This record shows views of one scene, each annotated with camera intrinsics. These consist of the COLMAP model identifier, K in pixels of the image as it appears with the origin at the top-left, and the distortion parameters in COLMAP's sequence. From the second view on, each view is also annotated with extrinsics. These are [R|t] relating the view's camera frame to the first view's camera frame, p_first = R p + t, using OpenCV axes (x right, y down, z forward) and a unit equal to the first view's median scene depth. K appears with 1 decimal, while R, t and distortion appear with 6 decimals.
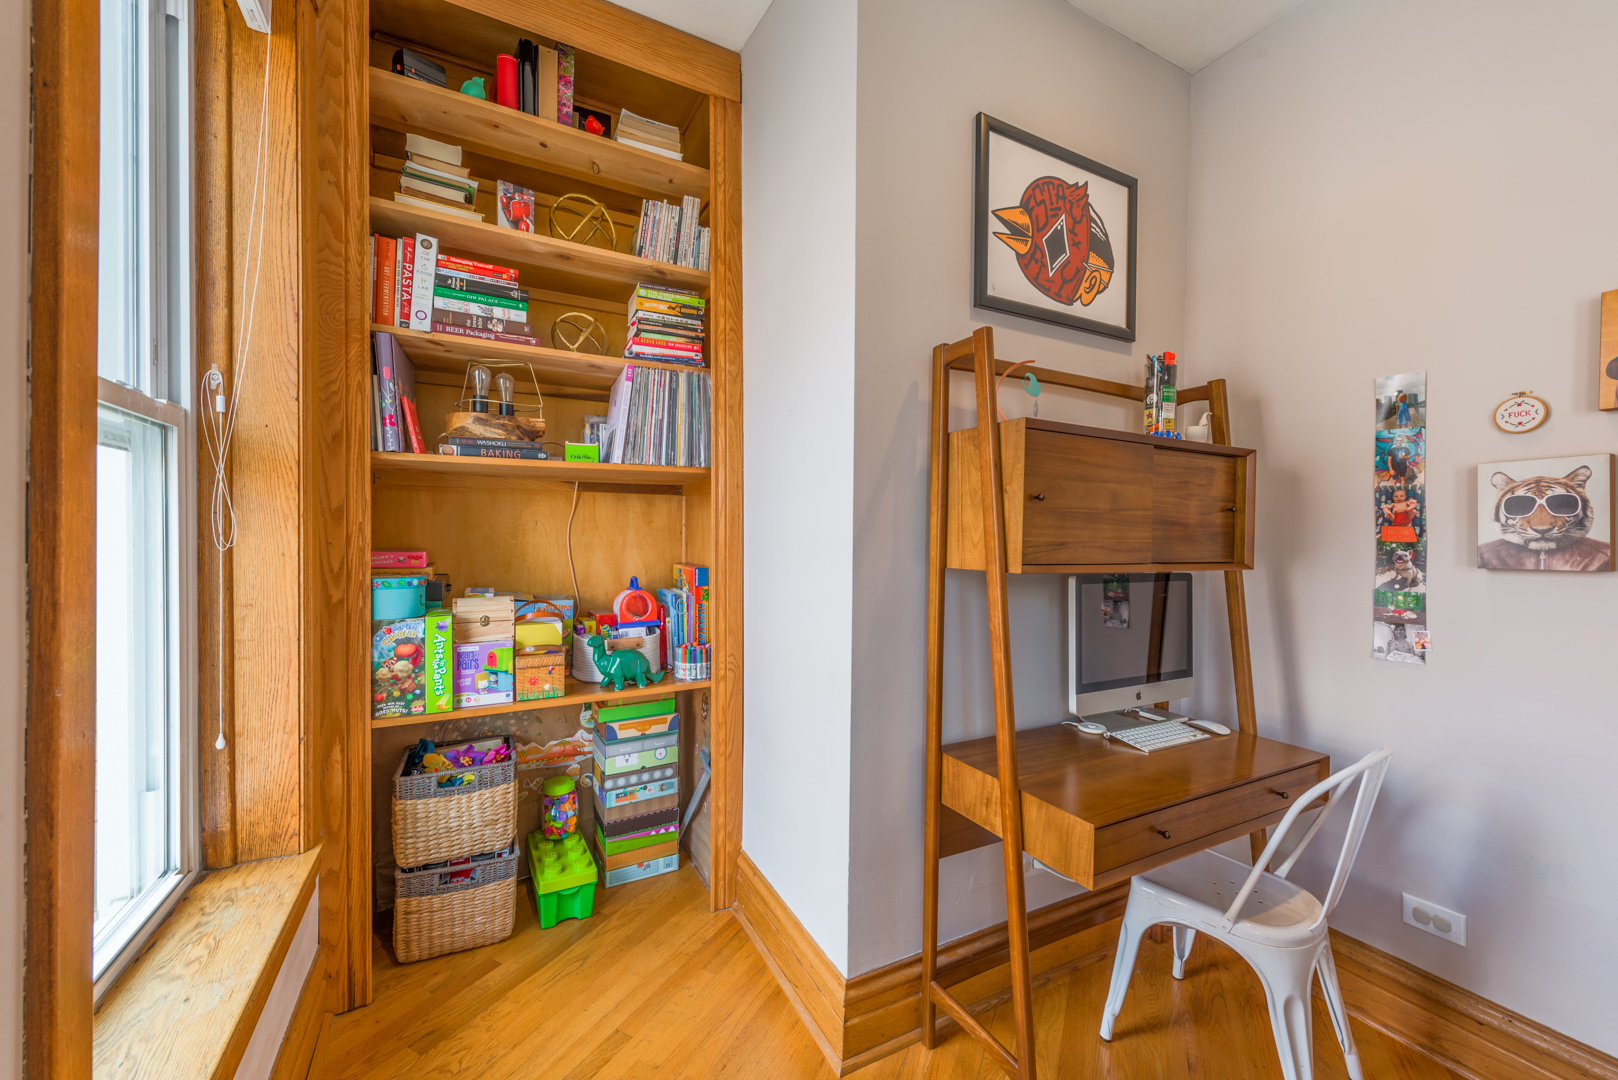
lens RADIAL K [[630.3, 0, 810.4], [0, 630.3, 541.6], [0, 0, 1]] dist [0.009711, -0.003489]
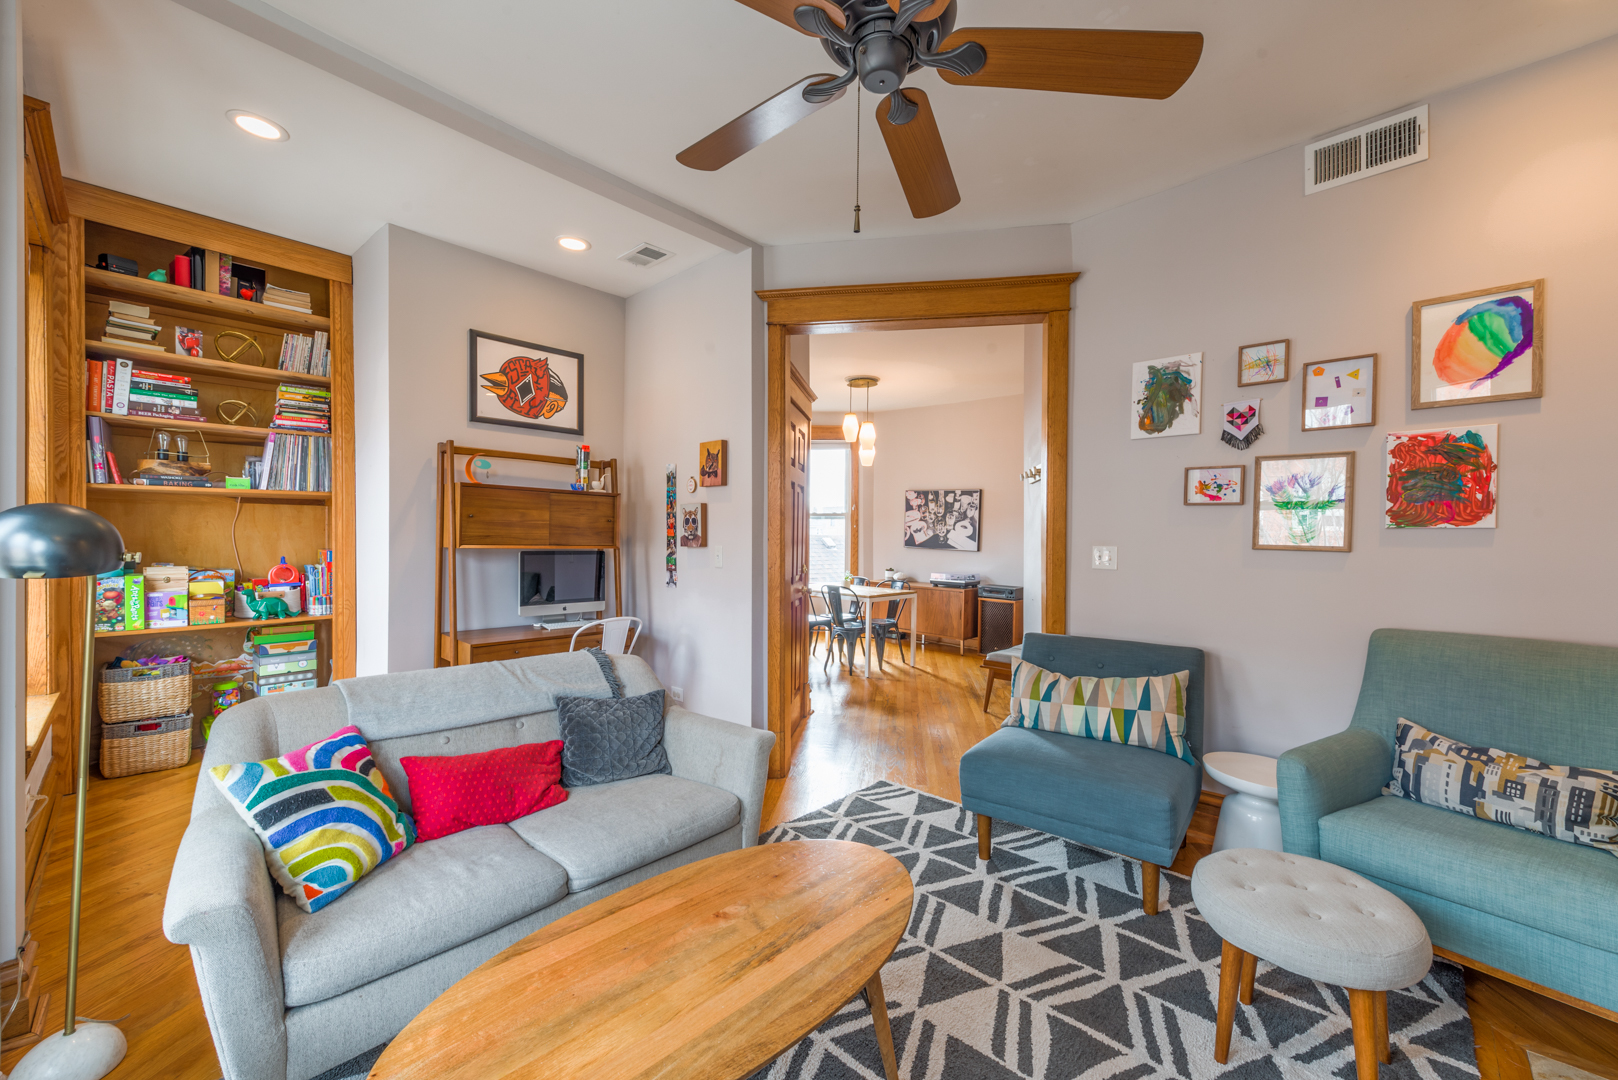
lens RADIAL K [[630.3, 0, 810.4], [0, 630.3, 541.6], [0, 0, 1]] dist [0.009711, -0.003489]
pose [[0.948328, 0.000558, 0.317292, 0.609009], [-0.002537, 0.999980, 0.005824, 0.005567], [-0.317282, -0.006328, 0.948310, -1.213974]]
